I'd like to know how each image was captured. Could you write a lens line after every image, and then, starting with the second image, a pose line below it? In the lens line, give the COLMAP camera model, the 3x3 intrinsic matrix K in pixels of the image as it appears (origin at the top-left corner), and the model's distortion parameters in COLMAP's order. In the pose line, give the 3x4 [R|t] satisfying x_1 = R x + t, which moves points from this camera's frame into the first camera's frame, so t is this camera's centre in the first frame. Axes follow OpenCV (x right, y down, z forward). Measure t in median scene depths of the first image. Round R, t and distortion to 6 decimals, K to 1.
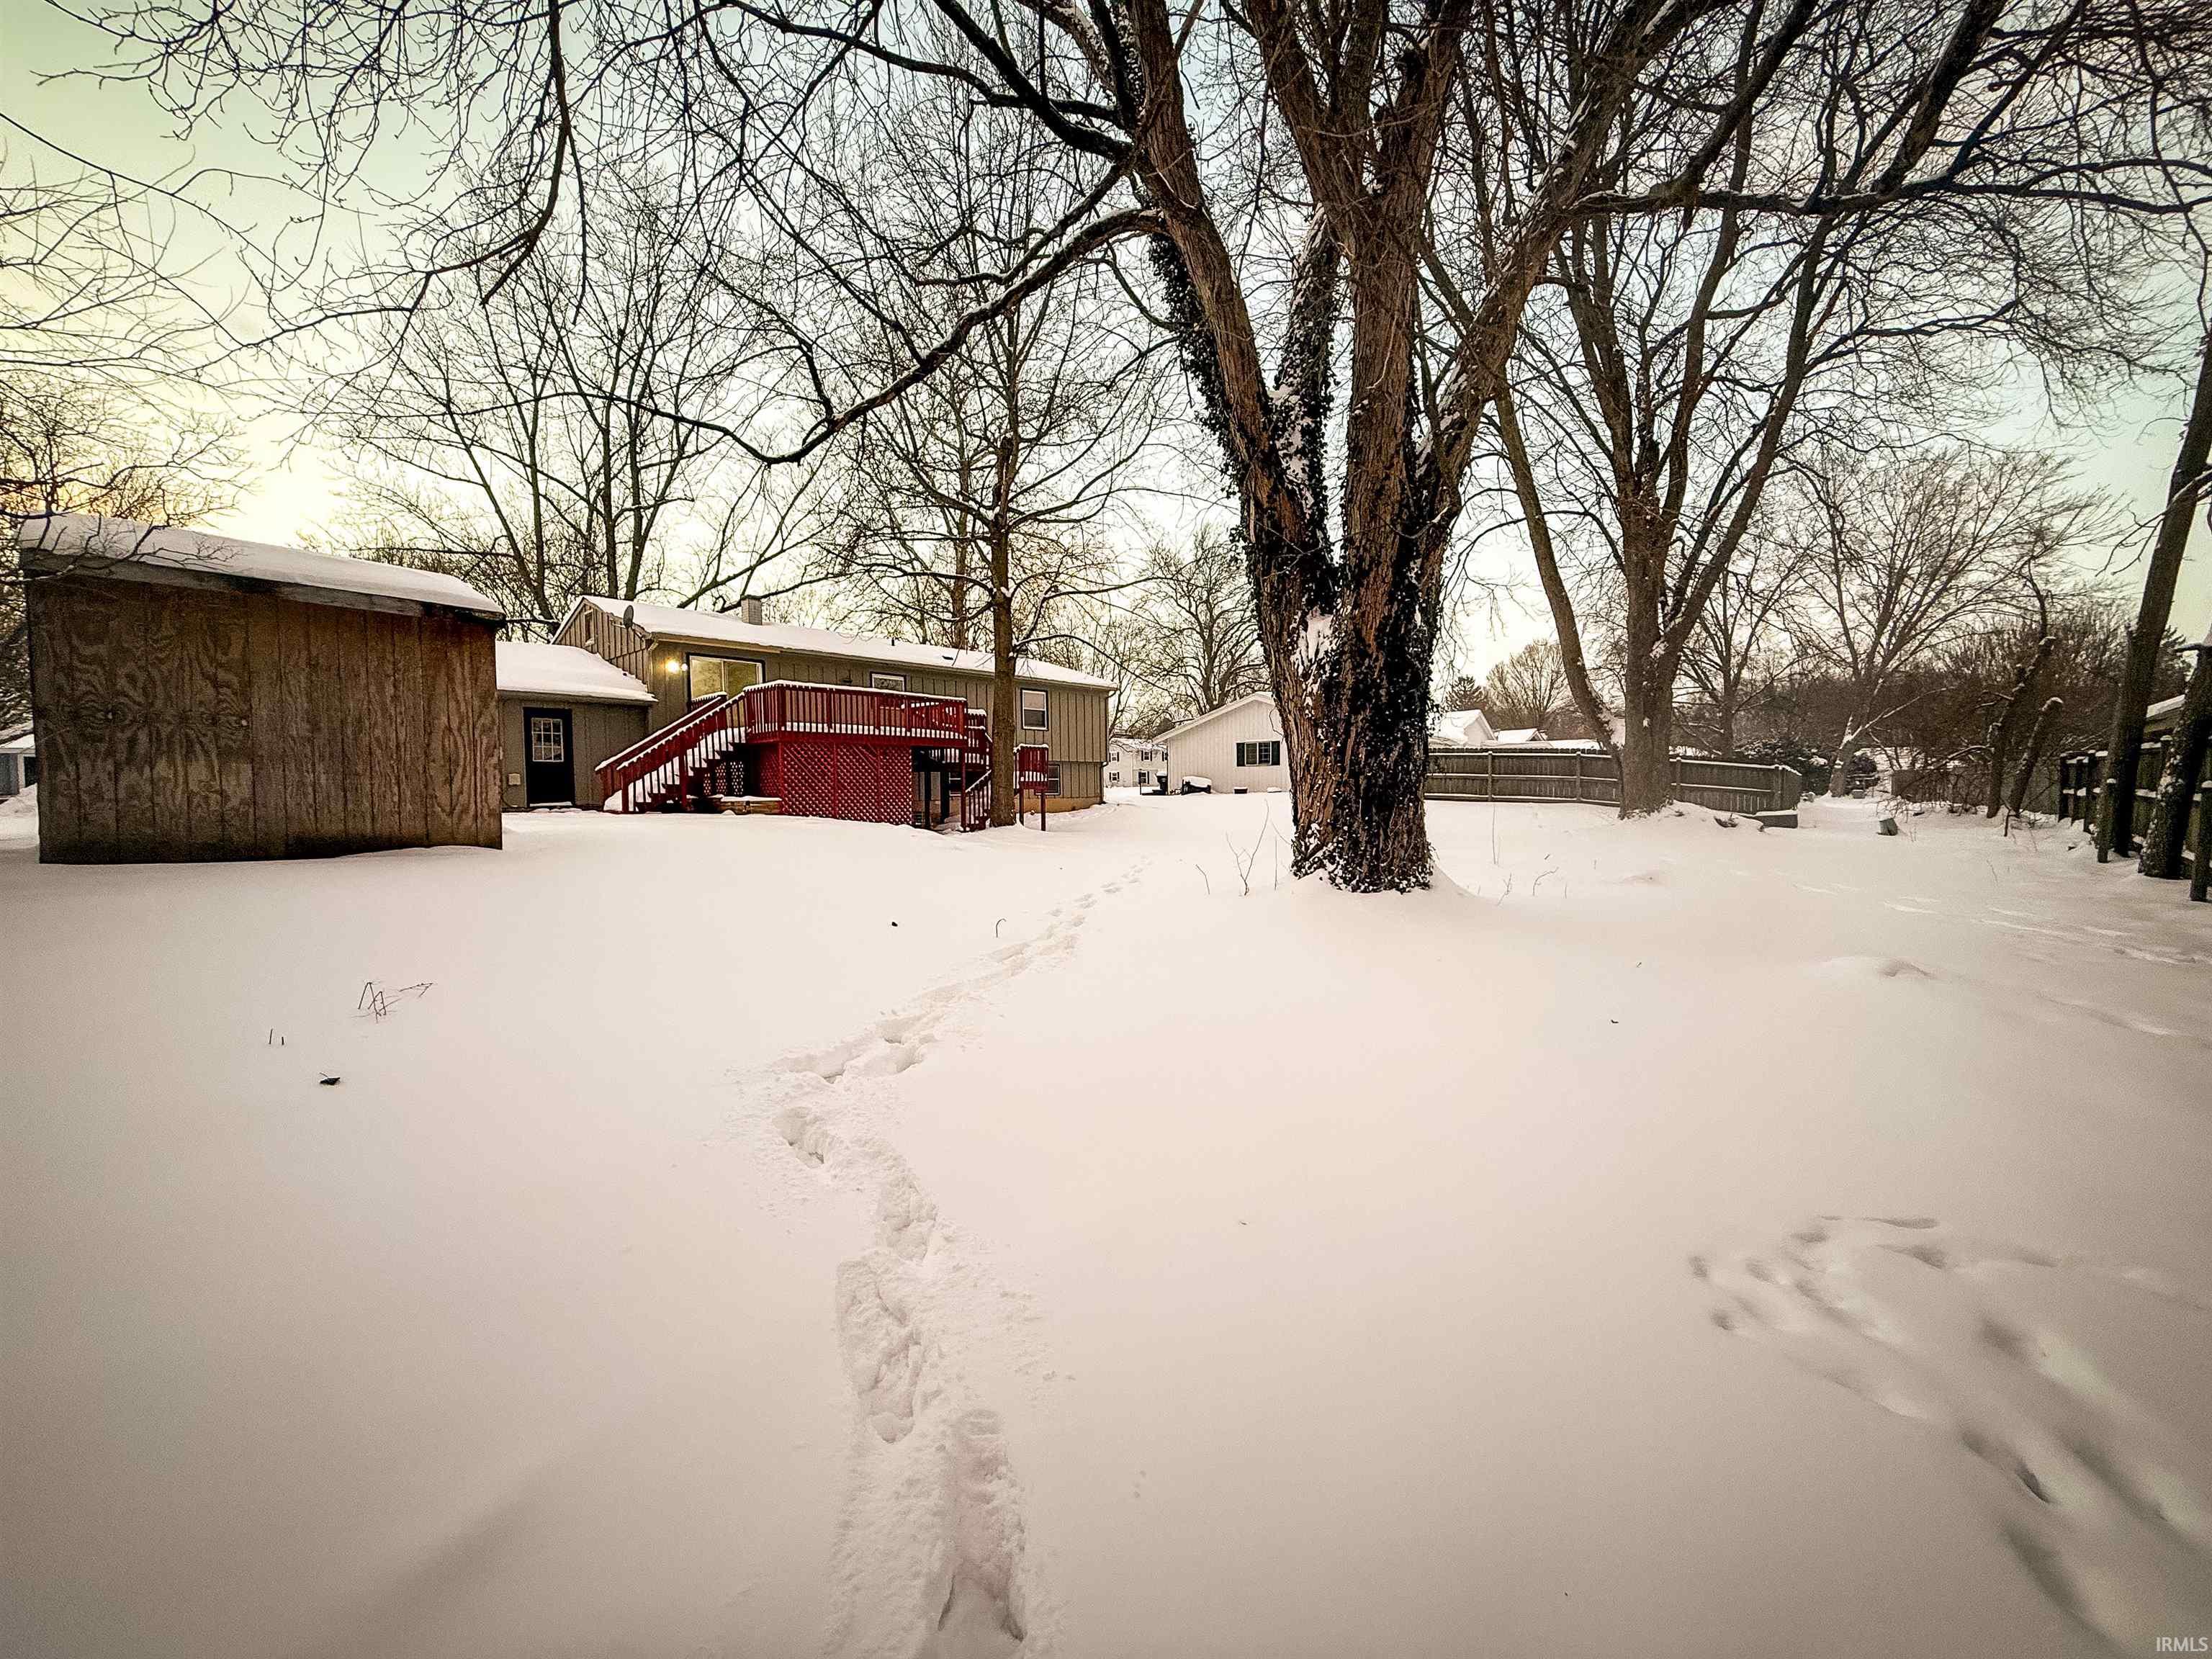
lens RADIAL K [[871.9, 0, 1106.0], [0, 871.9, 829.5], [0, 0, 1]] dist [0.000402, 0.000489]
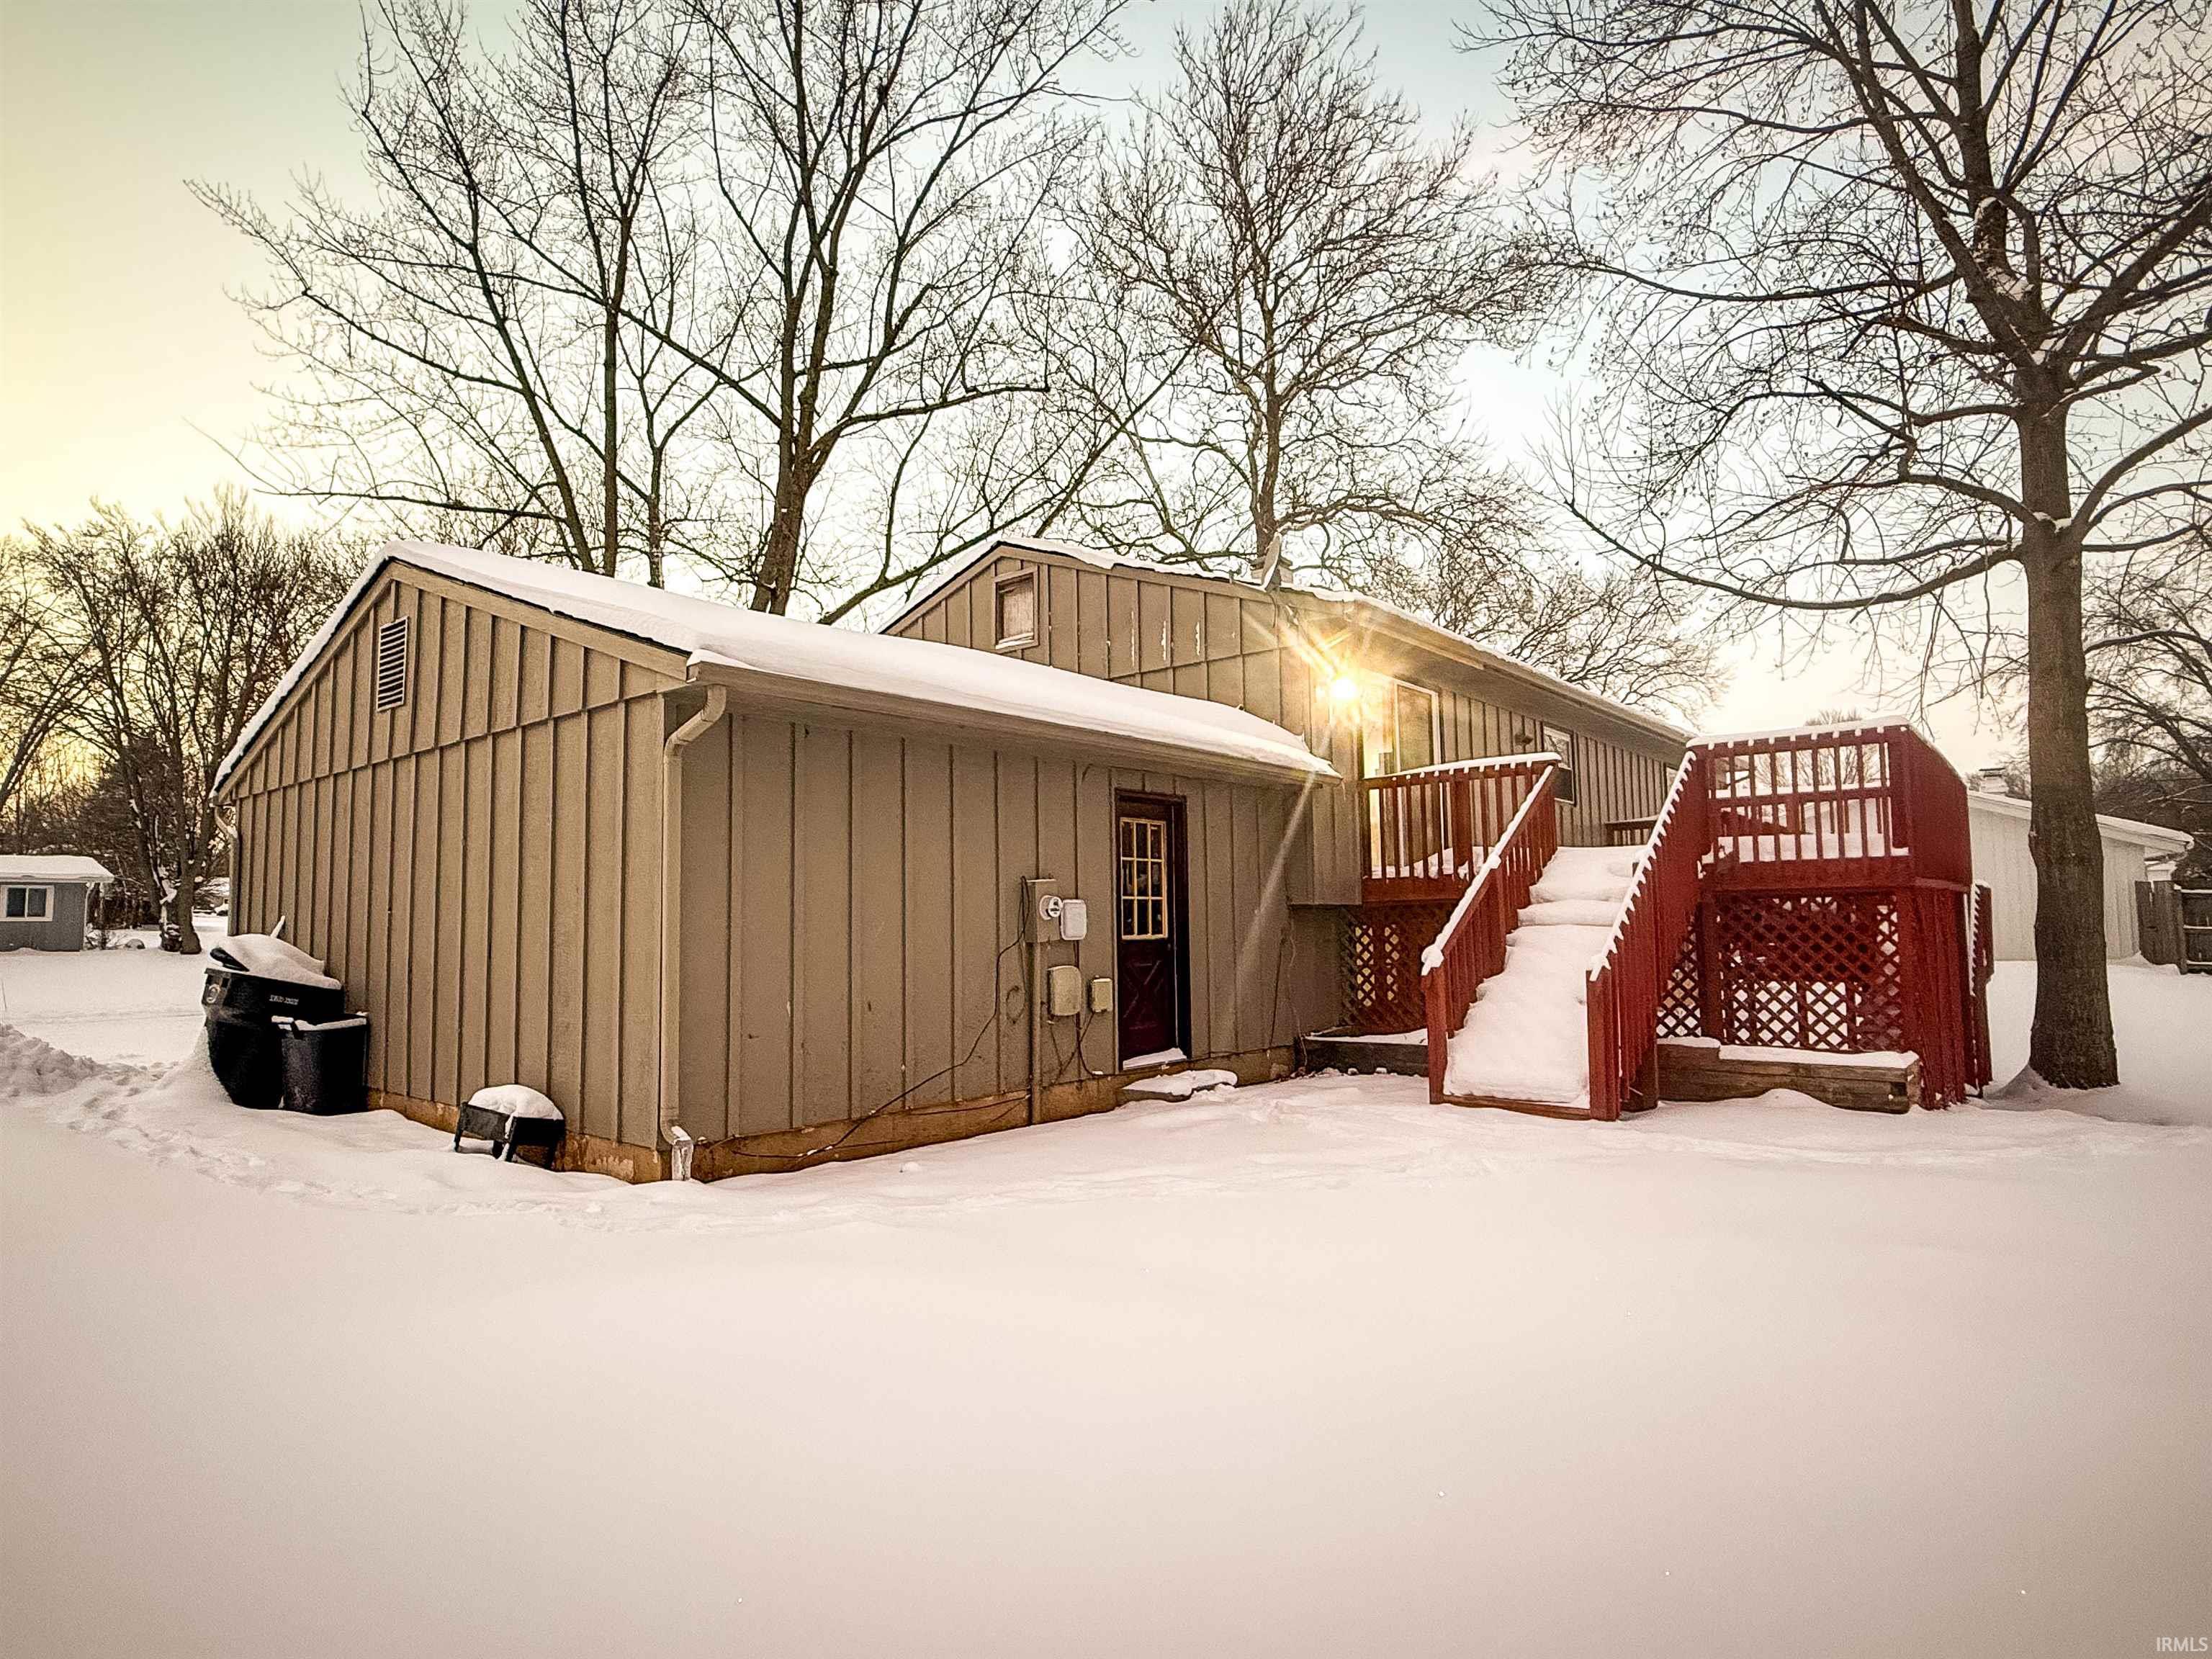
lens RADIAL K [[1197.8, 0, 1093.8], [0, 1197.8, 826.8], [0, 0, 1]] dist [0.001572, 0.000725]
pose [[0.999108, -0.000451, 0.042223, -0.622617], [0.005656, 0.992362, -0.123233, -0.057871], [-0.041845, 0.123362, 0.991479, 0.456517]]
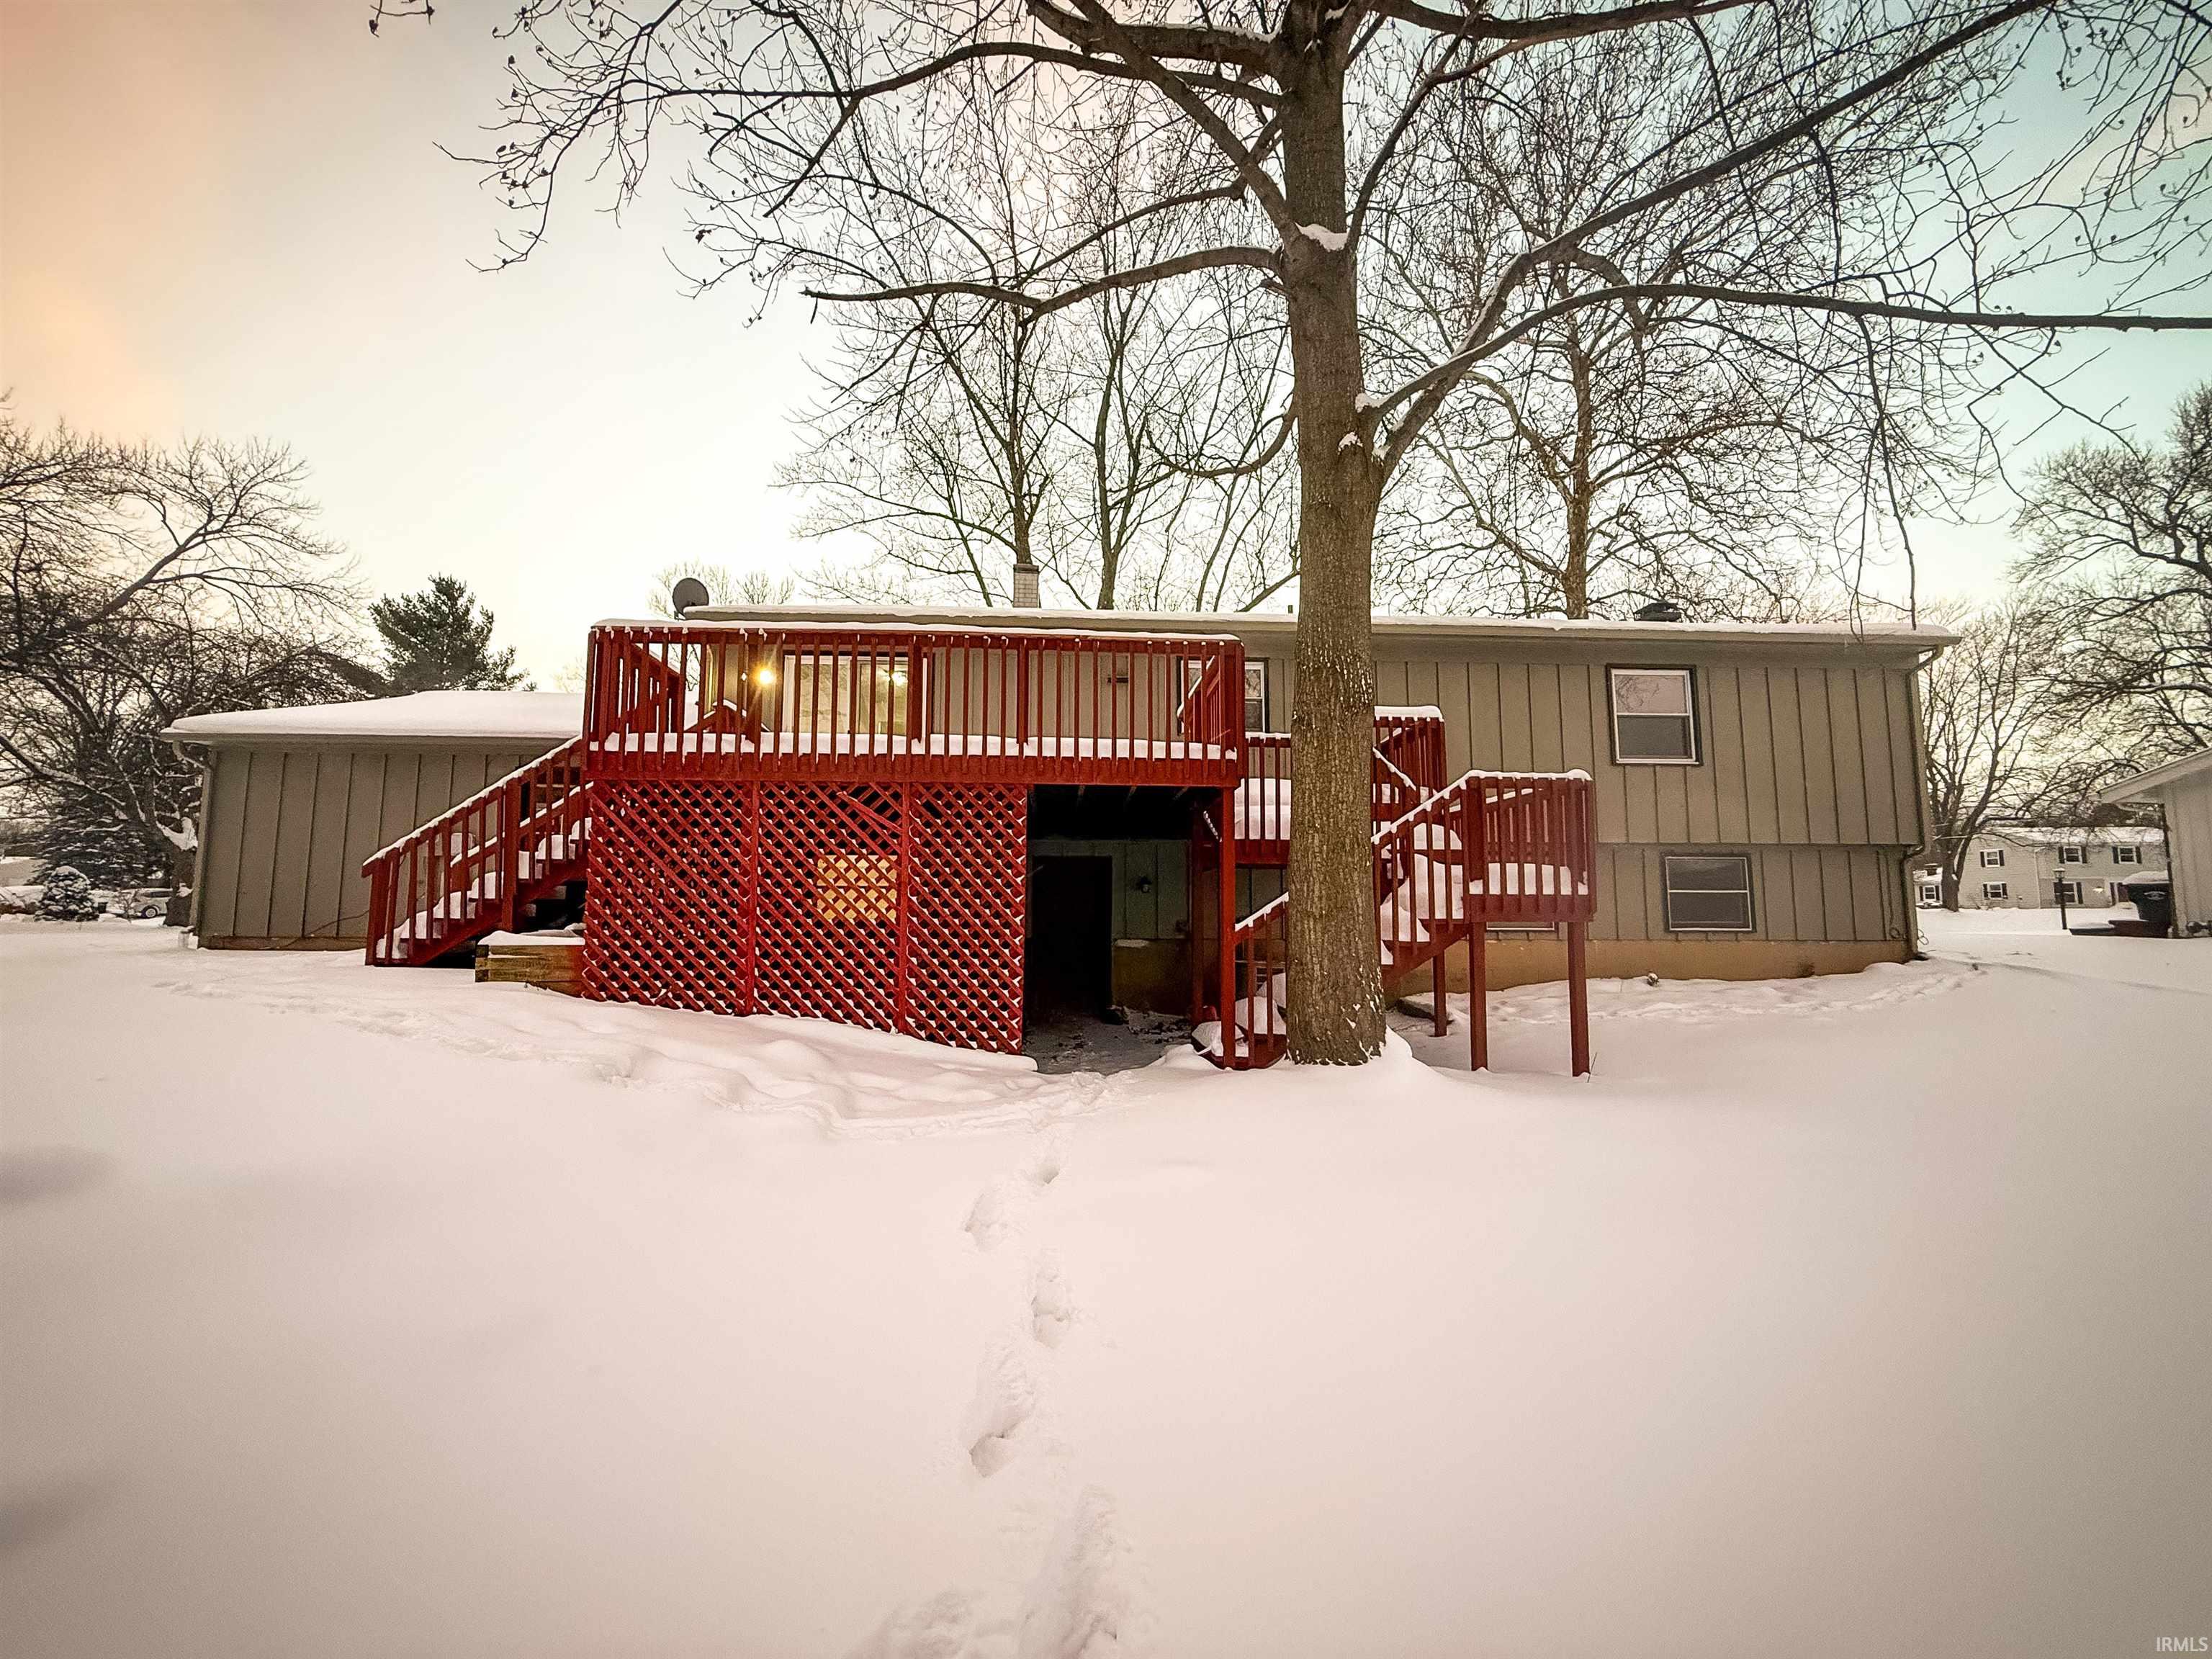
lens RADIAL K [[871.9, 0, 1106.0], [0, 871.9, 829.5], [0, 0, 1]] dist [0.000402, 0.000489]
pose [[0.705355, -0.053019, -0.706868, 0.026008], [-0.041191, 0.992448, -0.115542, -0.041888], [0.707656, 0.110615, 0.697845, 0.767745]]
